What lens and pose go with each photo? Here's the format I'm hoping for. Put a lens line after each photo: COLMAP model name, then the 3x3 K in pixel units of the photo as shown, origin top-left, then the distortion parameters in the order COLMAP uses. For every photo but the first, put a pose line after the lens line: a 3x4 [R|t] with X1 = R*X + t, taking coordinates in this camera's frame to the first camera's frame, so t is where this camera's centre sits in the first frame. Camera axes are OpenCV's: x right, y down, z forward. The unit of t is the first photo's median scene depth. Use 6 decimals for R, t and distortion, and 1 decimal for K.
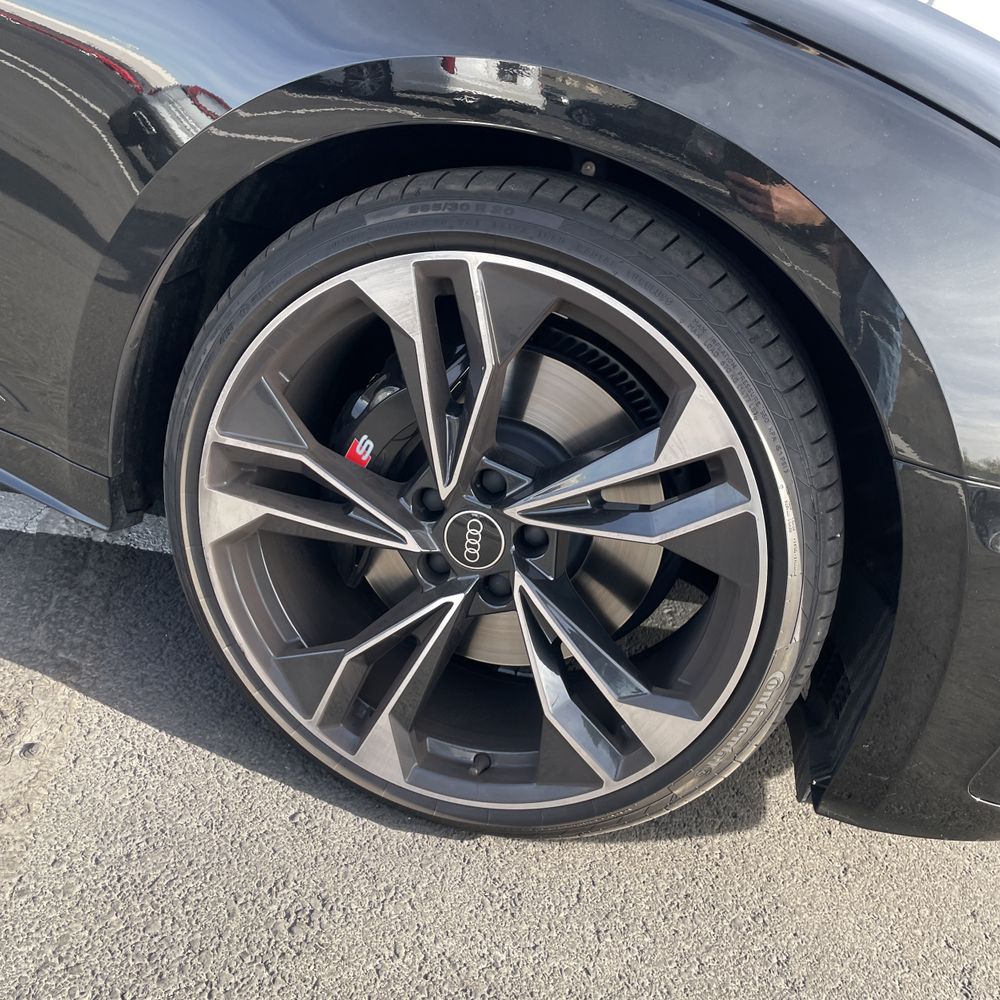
lens RADIAL K [[1000.5, 0, 497.2], [0, 1000.5, 485.6], [0, 0, 1]] dist [0.083613, -0.103881]
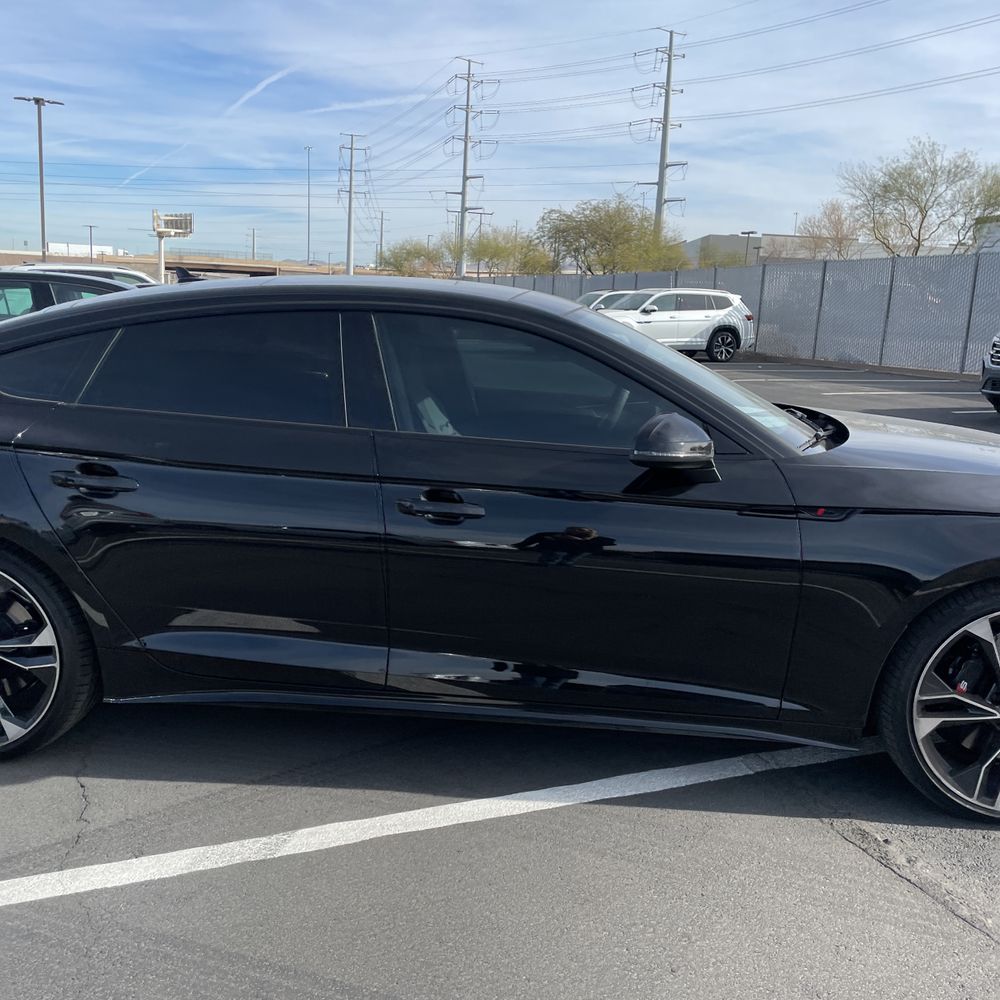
lens RADIAL K [[998.9, 0, 516.9], [0, 998.9, 488.5], [0, 0, 1]] dist [0.084493, -0.107482]
pose [[0.948436, -0.268701, 0.168133, -1.556985], [0.296419, 0.939767, -0.170215, -0.420411], [-0.112269, 0.211276, 0.970957, -1.569611]]
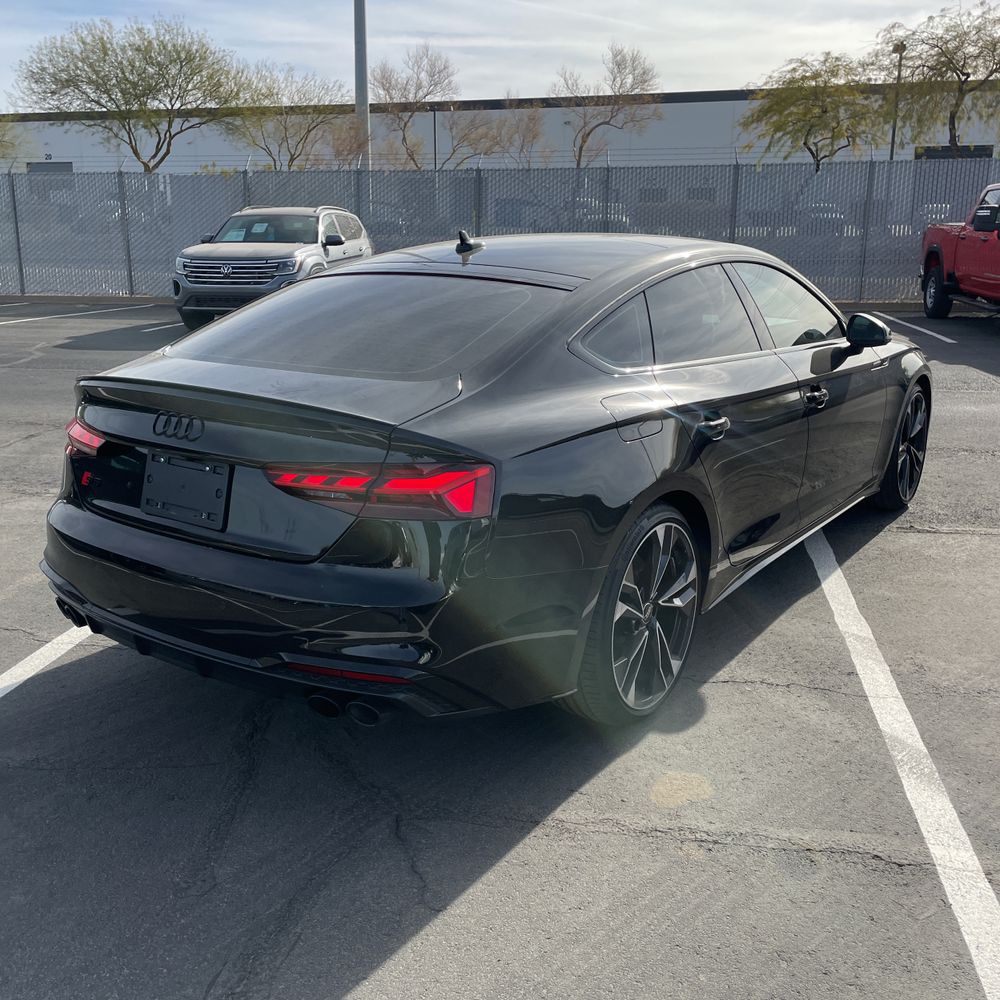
lens RADIAL K [[997.8, 0, 500.0], [0, 997.8, 500.0], [0, 0, 1]] dist [0.105063, -0.132550]
pose [[0.301151, -0.488280, 0.819080, -5.036058], [0.459442, 0.826979, 0.324066, -2.355801], [-0.835596, 0.278727, 0.473381, 0.332432]]
